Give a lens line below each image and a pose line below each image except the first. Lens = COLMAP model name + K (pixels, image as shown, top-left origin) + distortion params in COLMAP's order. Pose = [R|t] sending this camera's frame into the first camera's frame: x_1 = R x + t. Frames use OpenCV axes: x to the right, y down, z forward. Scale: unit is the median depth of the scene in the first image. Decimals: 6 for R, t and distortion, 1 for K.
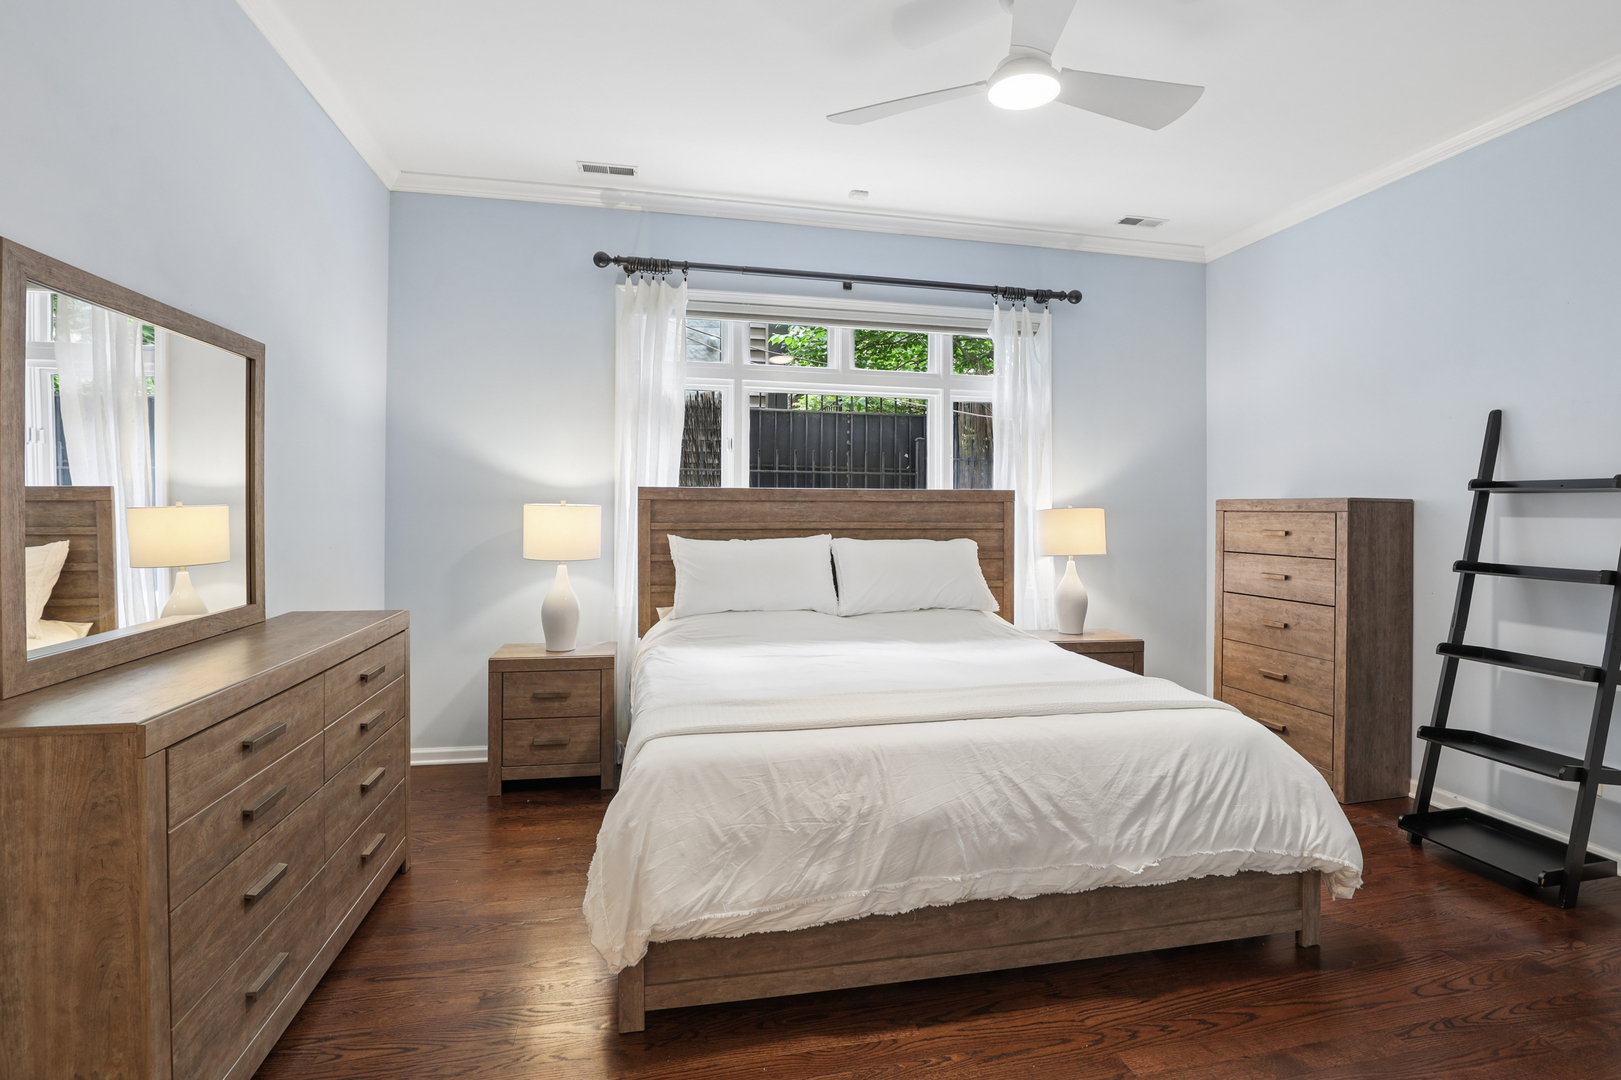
lens RADIAL K [[780.2, 0, 813.2], [0, 780.2, 515.4], [0, 0, 1]] dist [-0.035380, 0.000291]
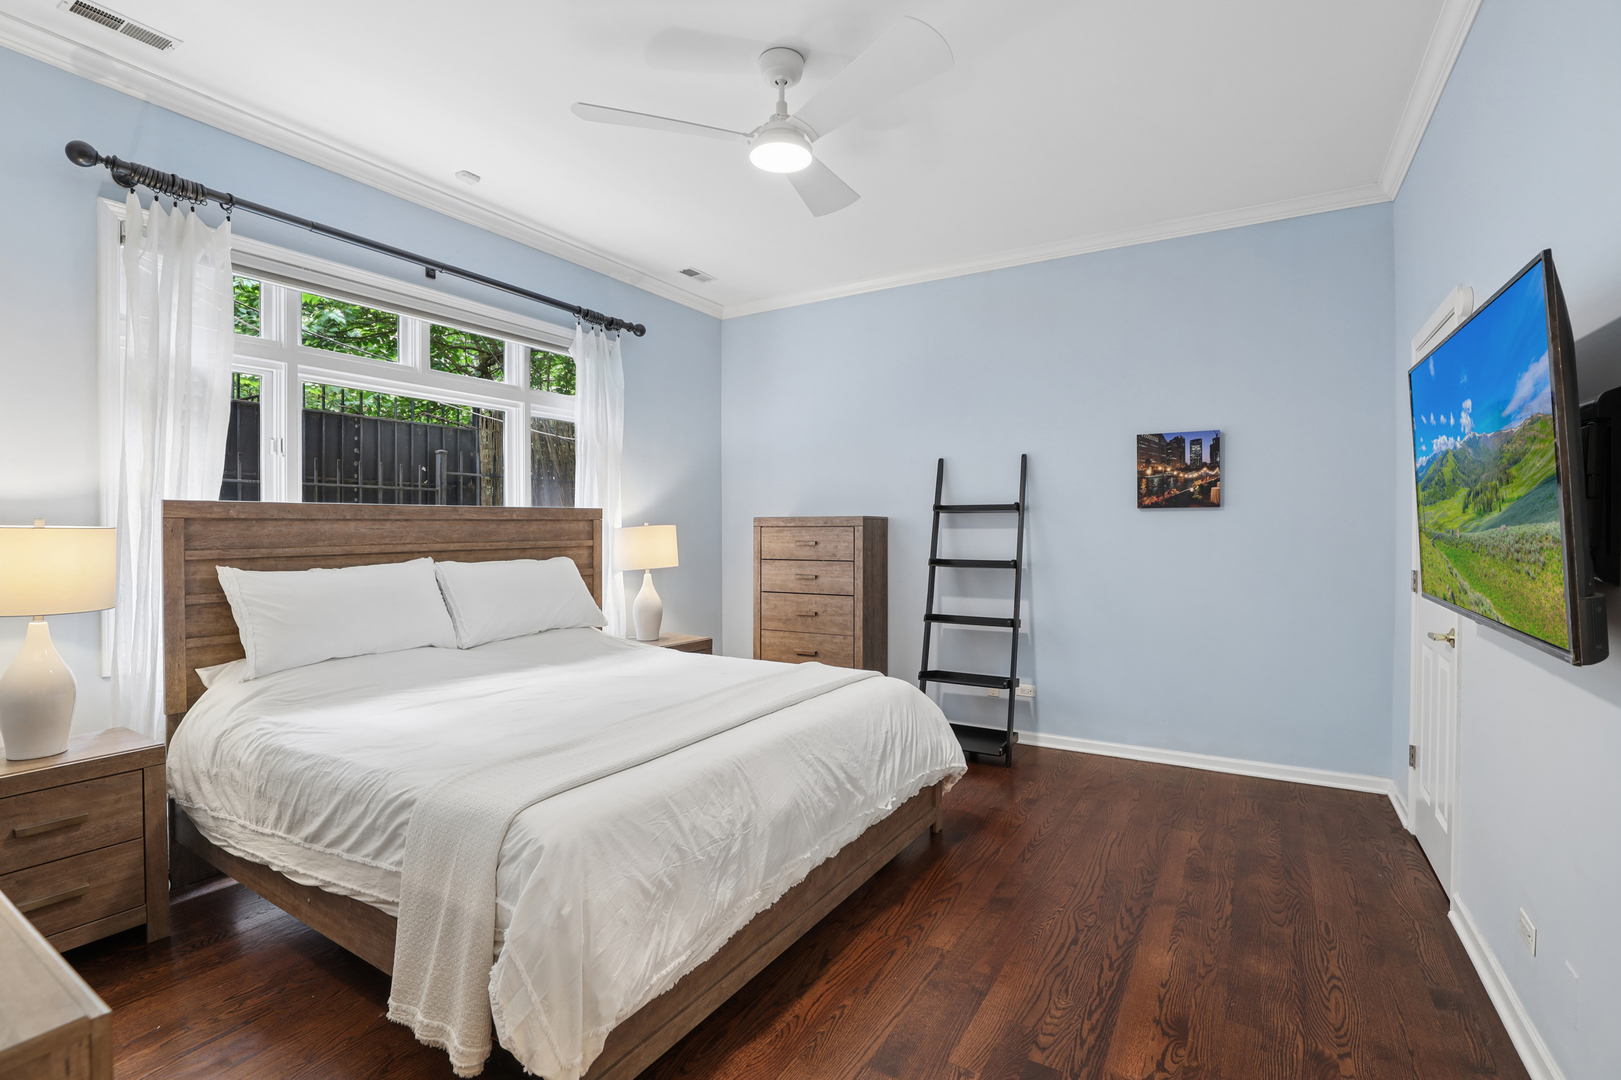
lens RADIAL K [[753.1, 0, 786.2], [0, 753.1, 542.6], [0, 0, 1]] dist [-0.036725, 0.008713]
pose [[0.691505, -0.024799, 0.721946, -0.316984], [0.013550, 0.999680, 0.021361, -0.005246], [-0.722245, -0.004989, 0.691619, 0.138910]]
